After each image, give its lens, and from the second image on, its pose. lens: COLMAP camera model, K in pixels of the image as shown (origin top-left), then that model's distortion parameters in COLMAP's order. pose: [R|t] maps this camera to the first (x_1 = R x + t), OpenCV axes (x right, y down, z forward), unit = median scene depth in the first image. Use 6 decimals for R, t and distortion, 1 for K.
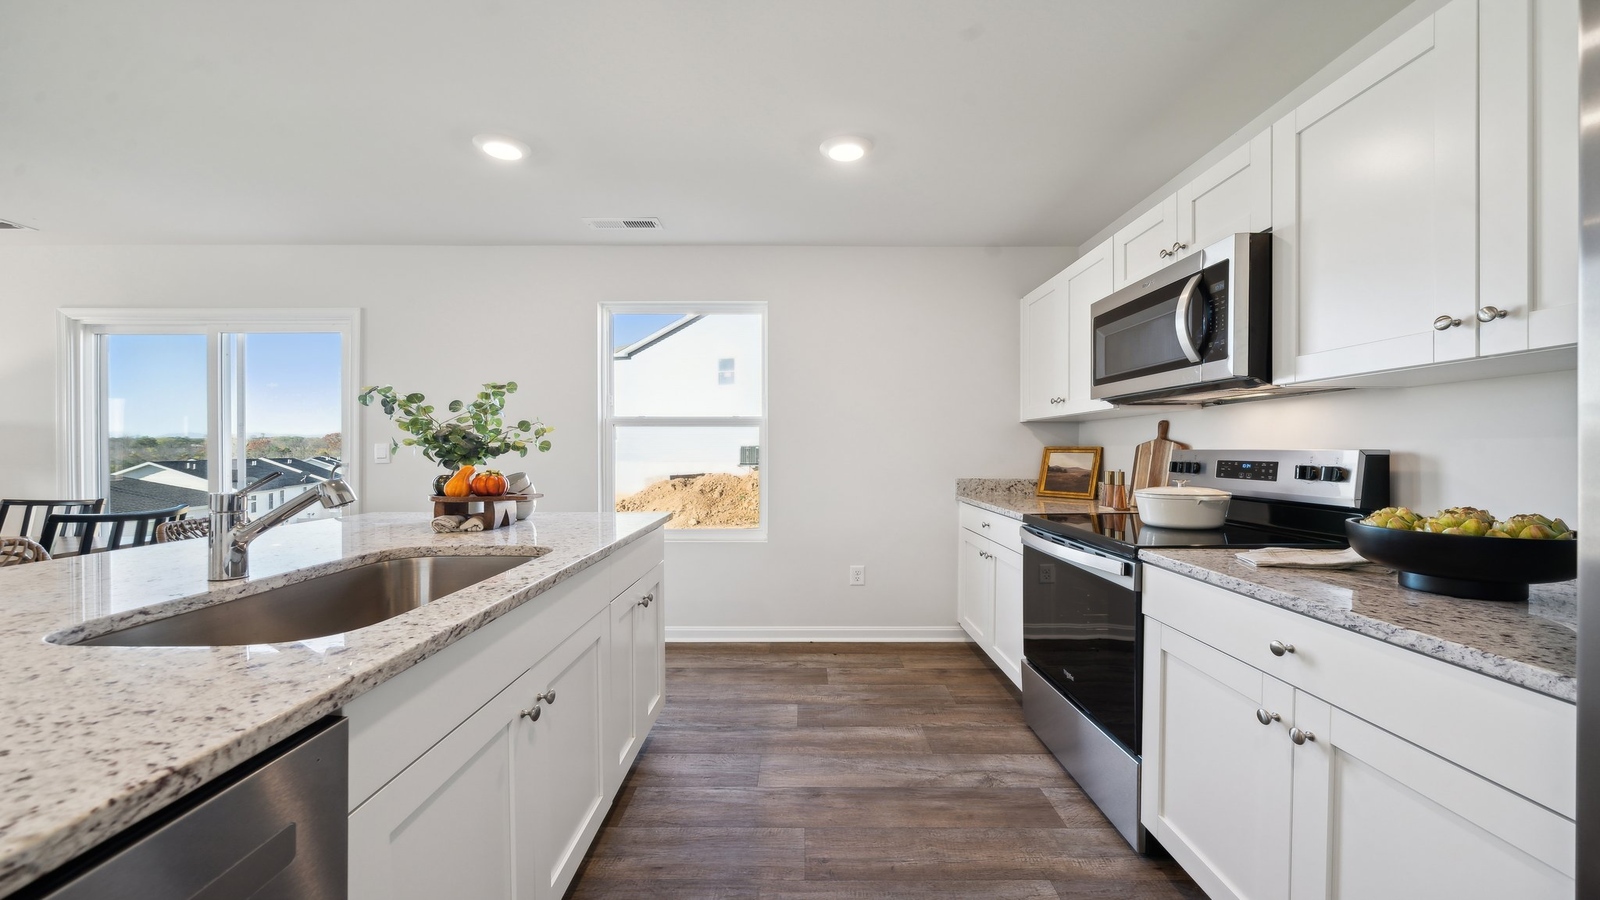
lens RADIAL K [[622.1, 0, 803.1], [0, 622.1, 455.5], [0, 0, 1]] dist [-0.003615, -0.000544]
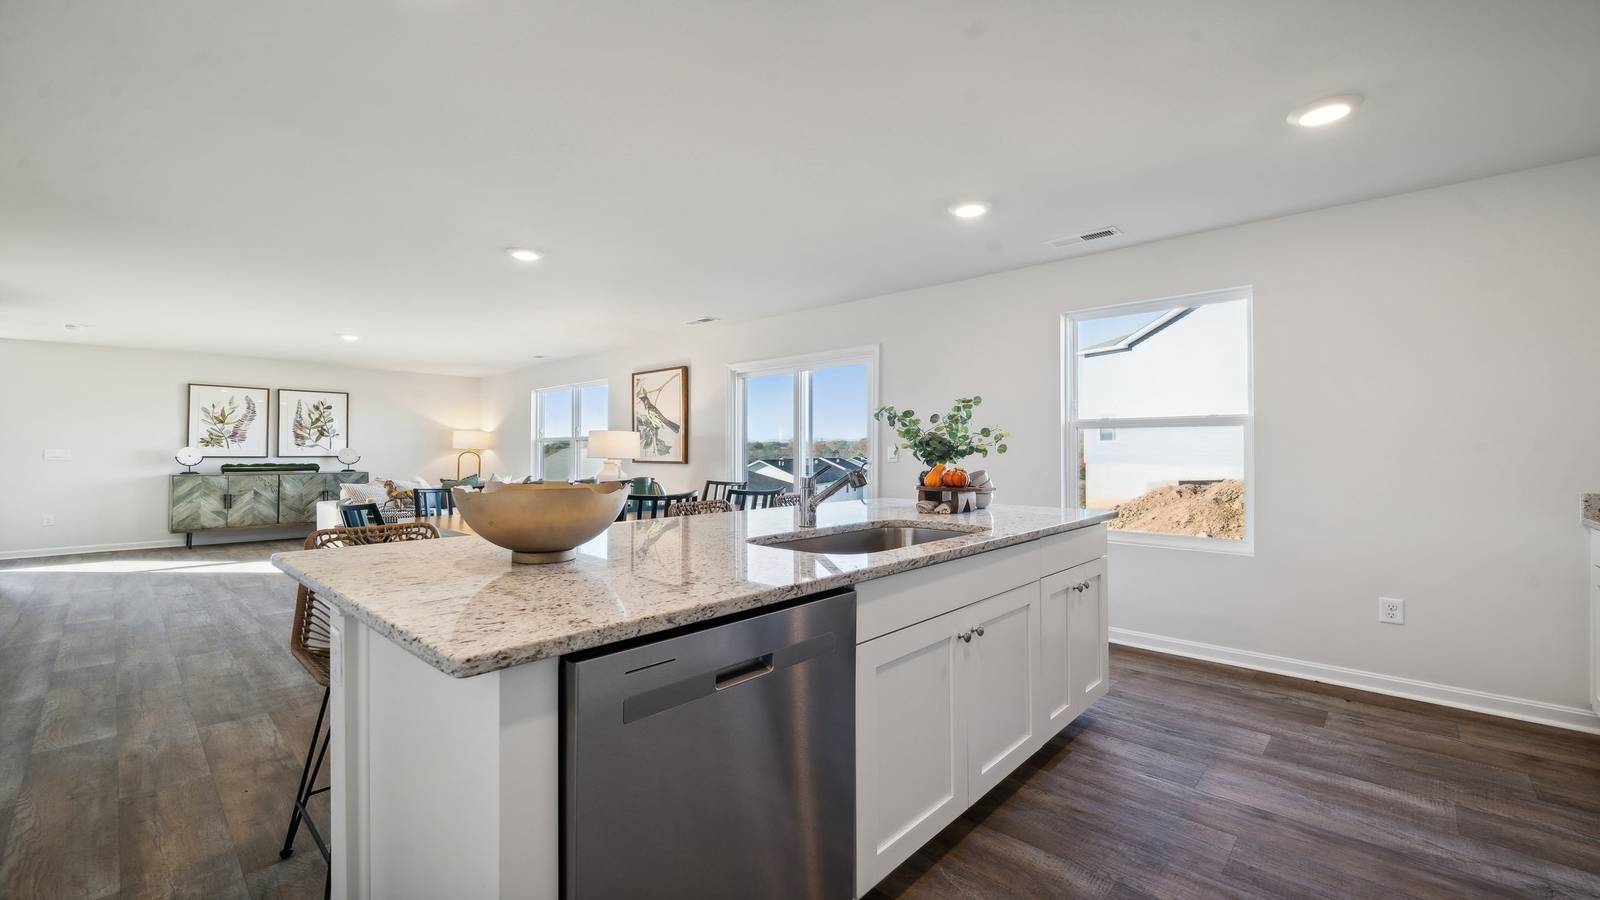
lens RADIAL K [[651.2, 0, 800.0], [0, 651.2, 450.0], [0, 0, 1]] dist [-0.002795, 0.000090]
pose [[0.731784, -0.001292, -0.681536, 0.156842], [-0.006098, 0.999946, -0.008443, 0.000215], [0.681510, 0.010334, 0.731736, -0.183800]]
